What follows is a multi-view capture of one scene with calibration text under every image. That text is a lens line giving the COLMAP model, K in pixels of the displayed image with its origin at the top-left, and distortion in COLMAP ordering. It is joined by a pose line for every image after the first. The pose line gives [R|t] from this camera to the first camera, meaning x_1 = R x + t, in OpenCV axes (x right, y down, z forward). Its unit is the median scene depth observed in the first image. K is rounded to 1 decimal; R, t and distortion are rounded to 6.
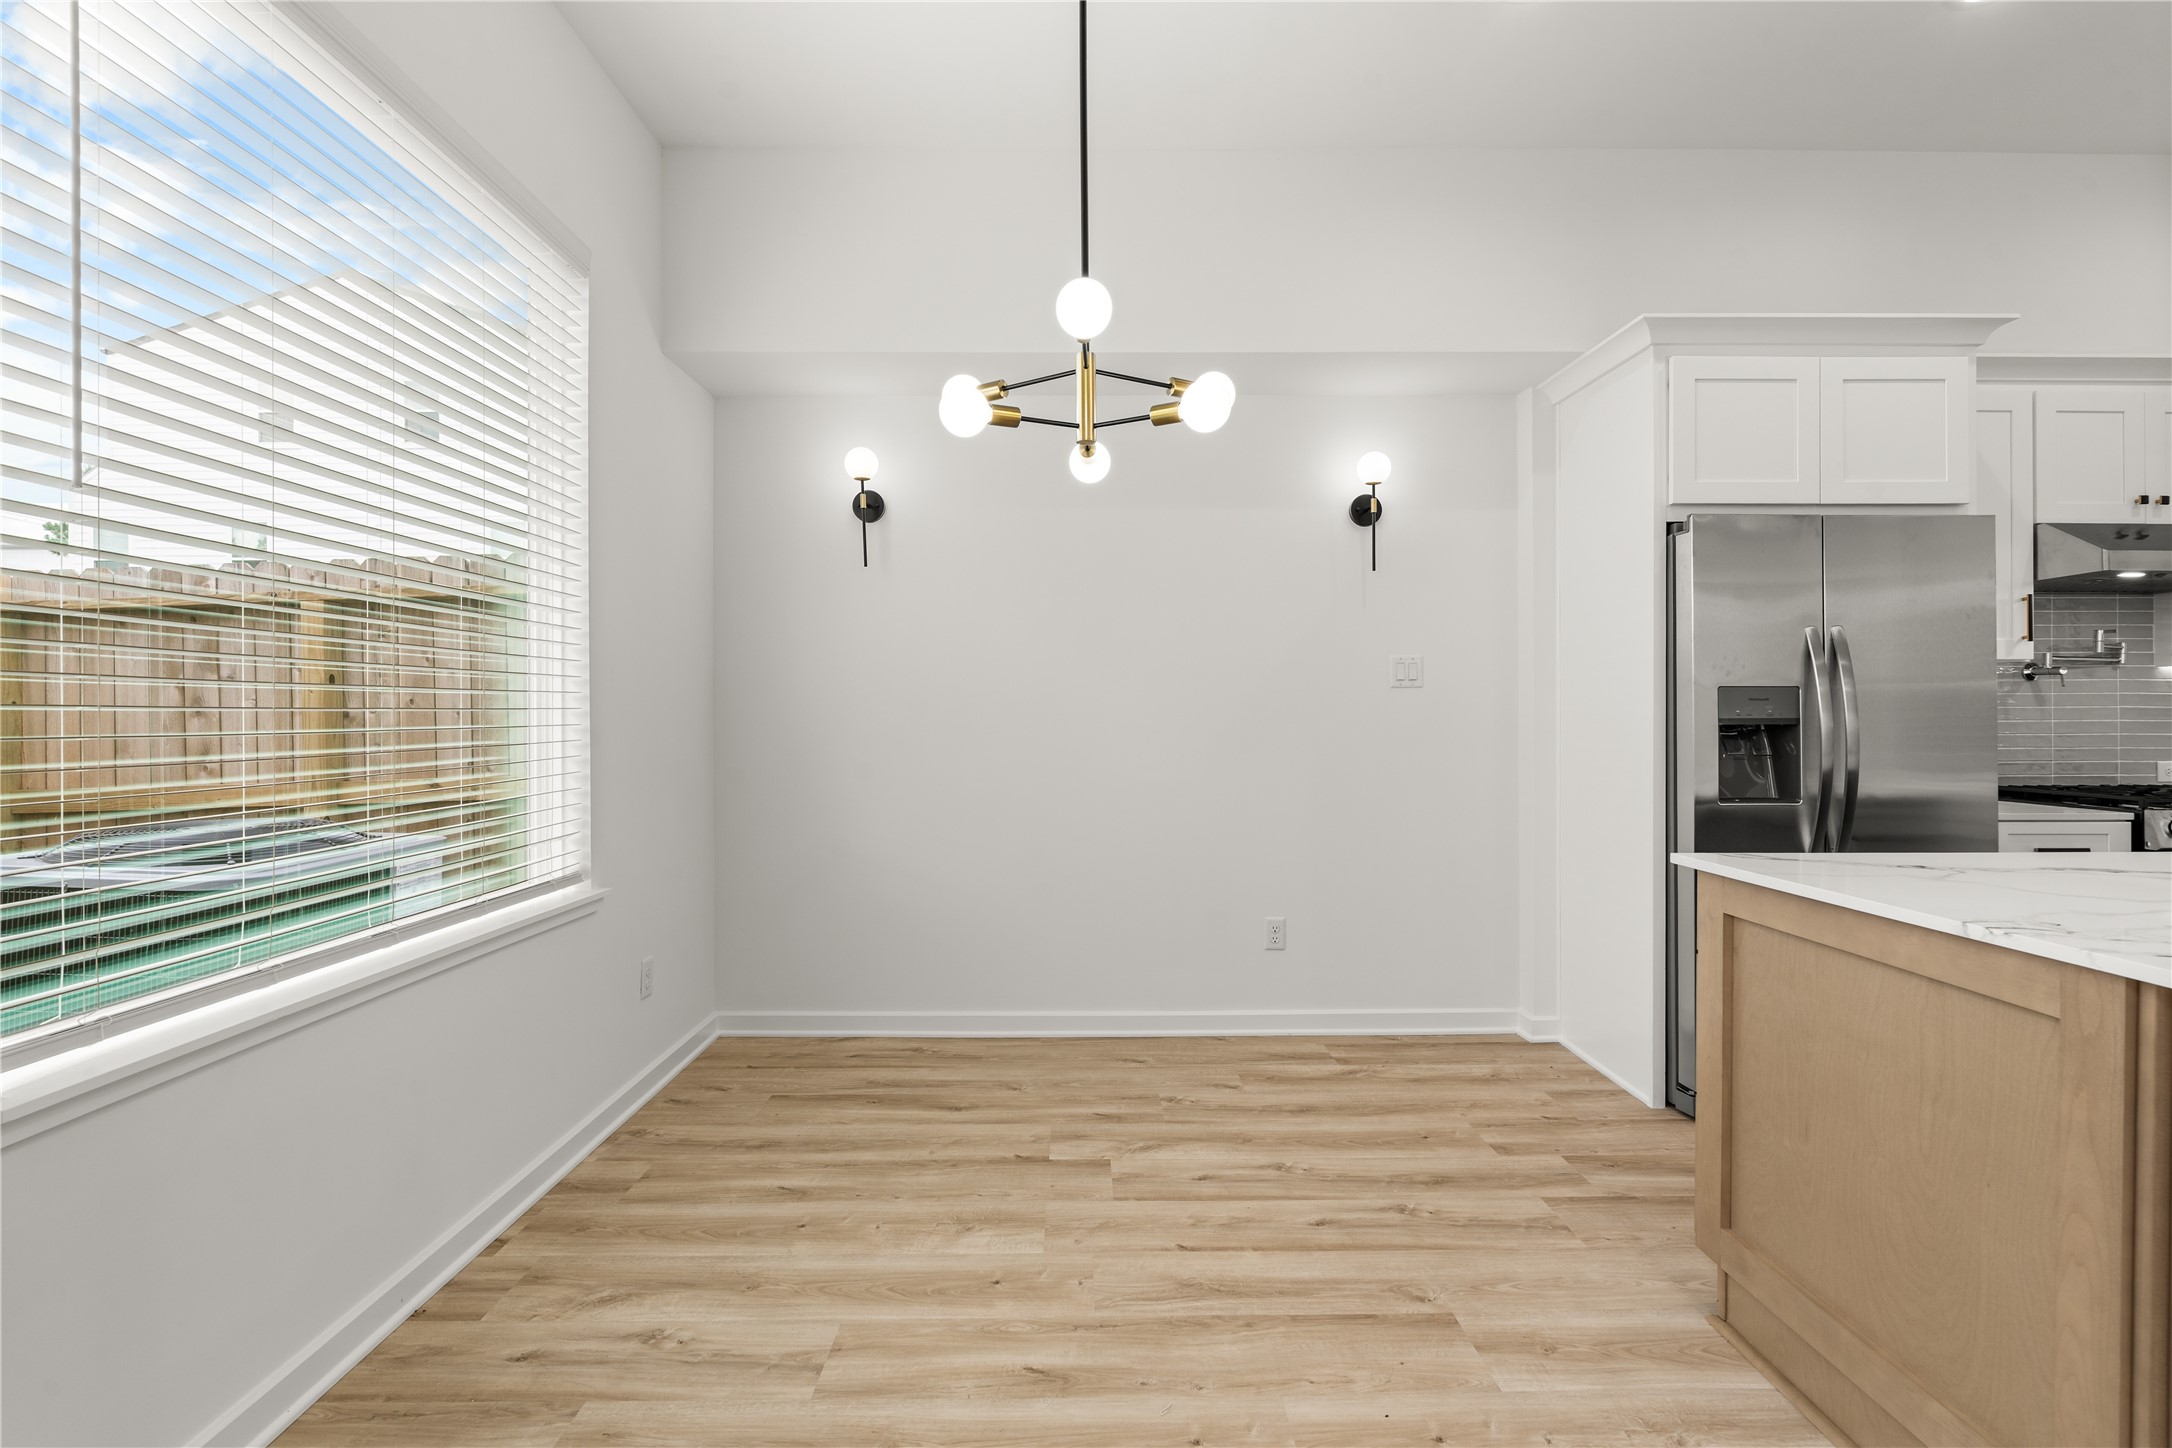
lens RADIAL K [[977.5, 0, 1084.0], [0, 977.5, 716.6], [0, 0, 1]] dist [-0.010741, 0.004579]
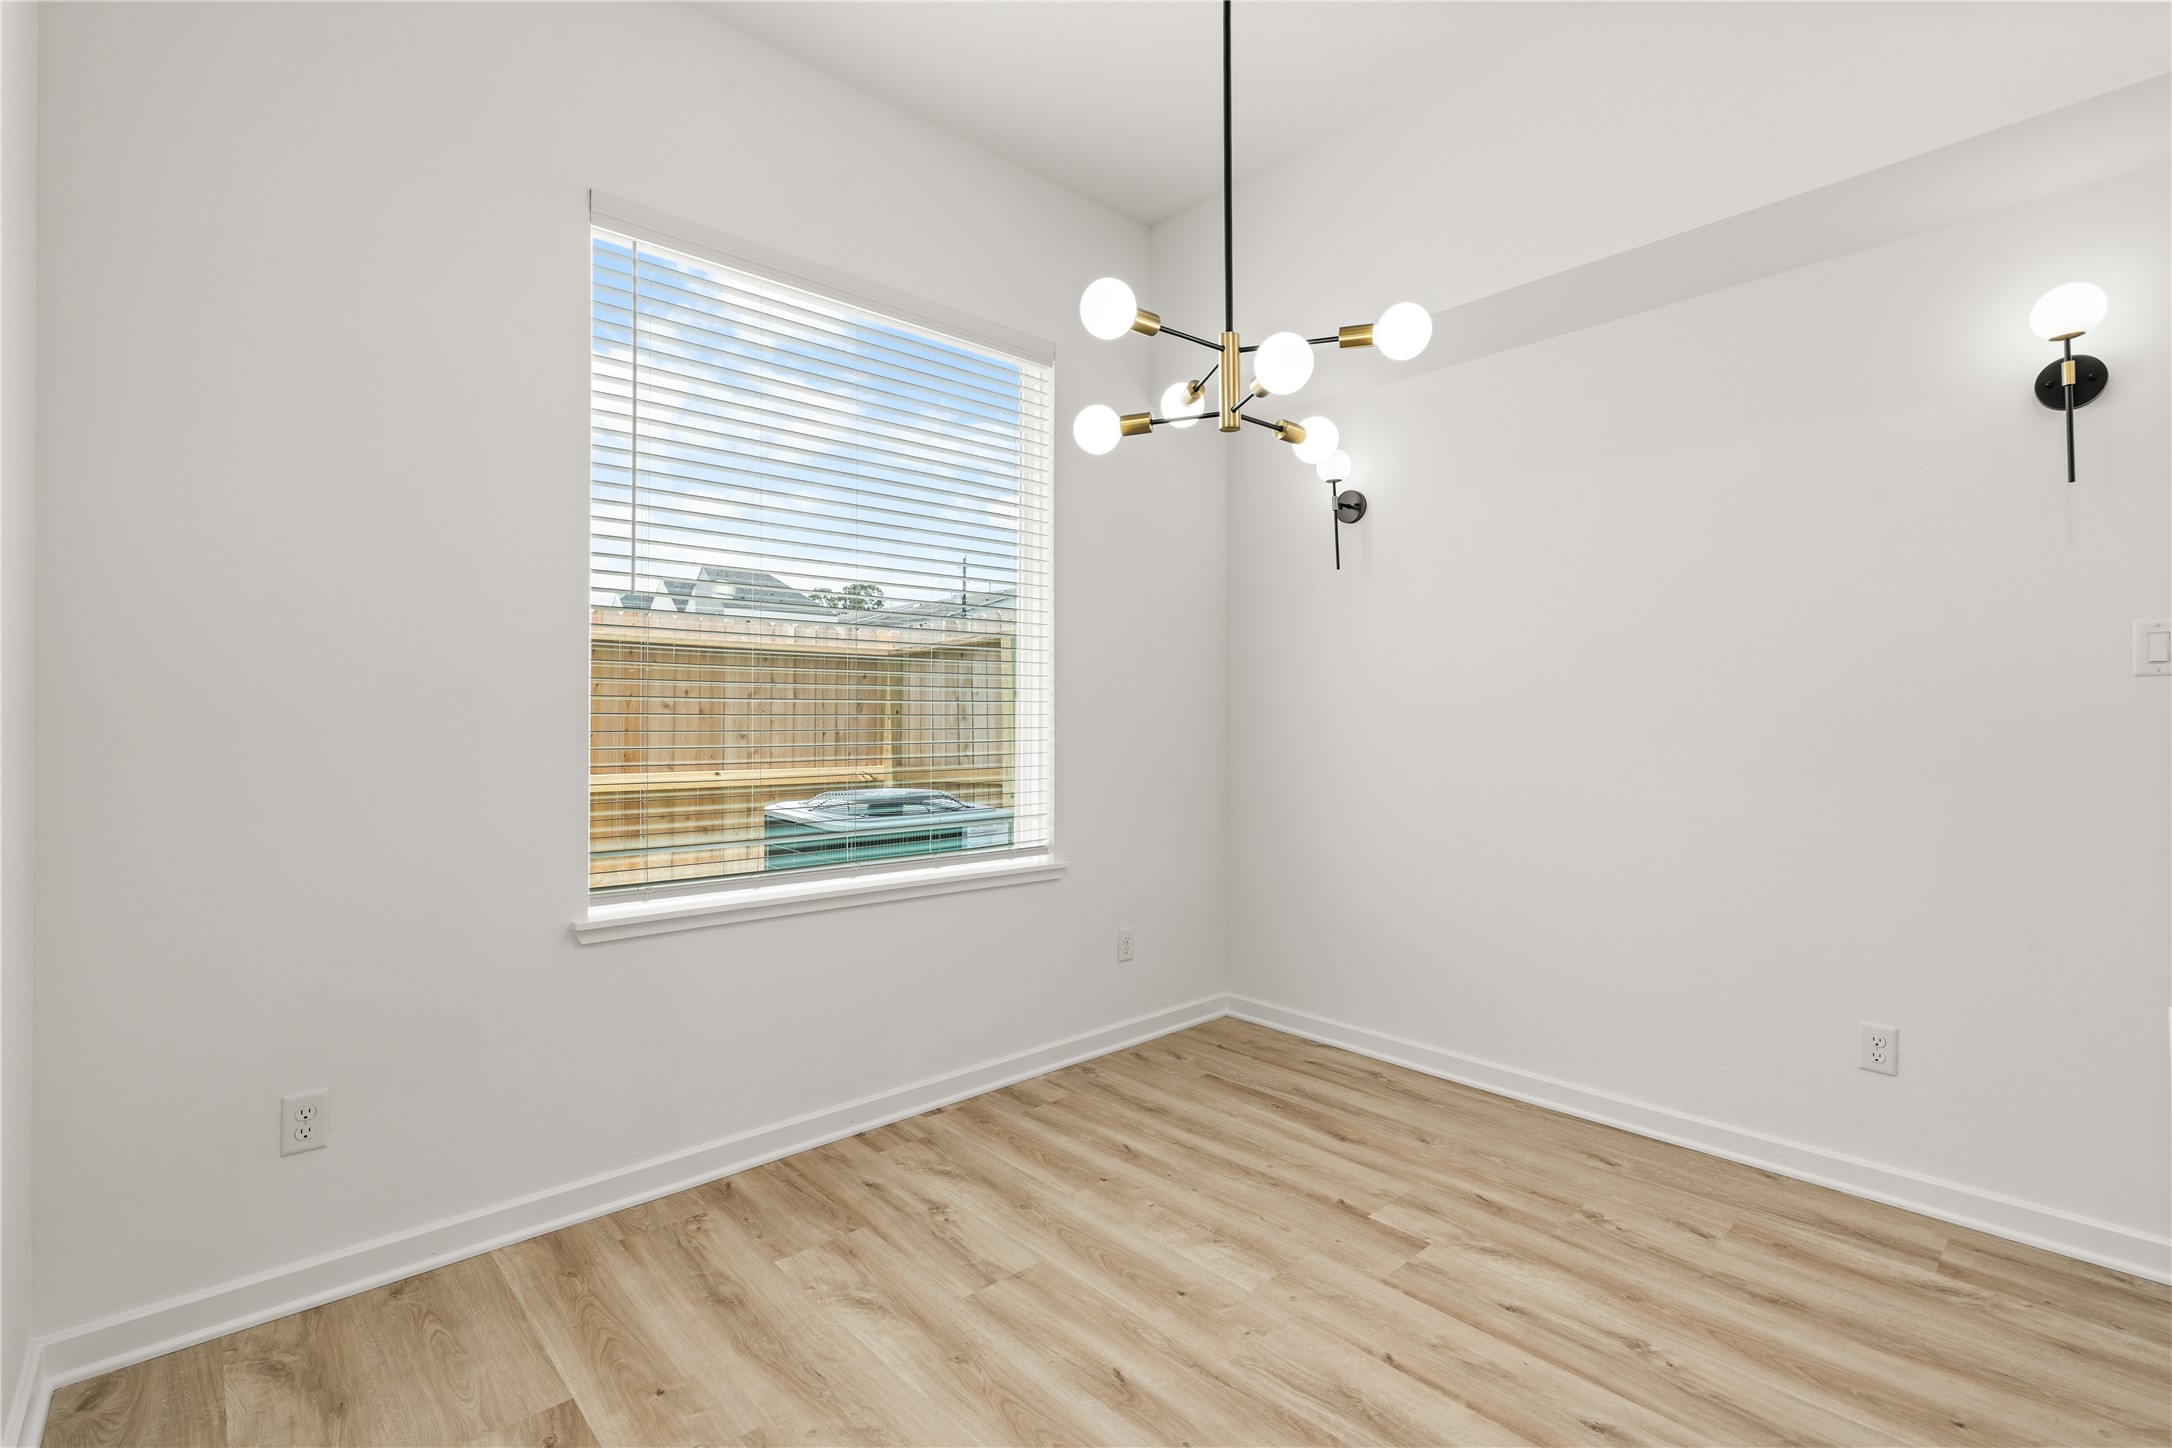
lens RADIAL K [[977.5, 0, 1084.0], [0, 977.5, 716.6], [0, 0, 1]] dist [-0.010741, 0.004579]
pose [[0.668404, -0.001594, -0.743796, 0.442079], [-0.003473, 0.999980, -0.005264, 0.000201], [0.743790, 0.006102, 0.668386, 0.198850]]
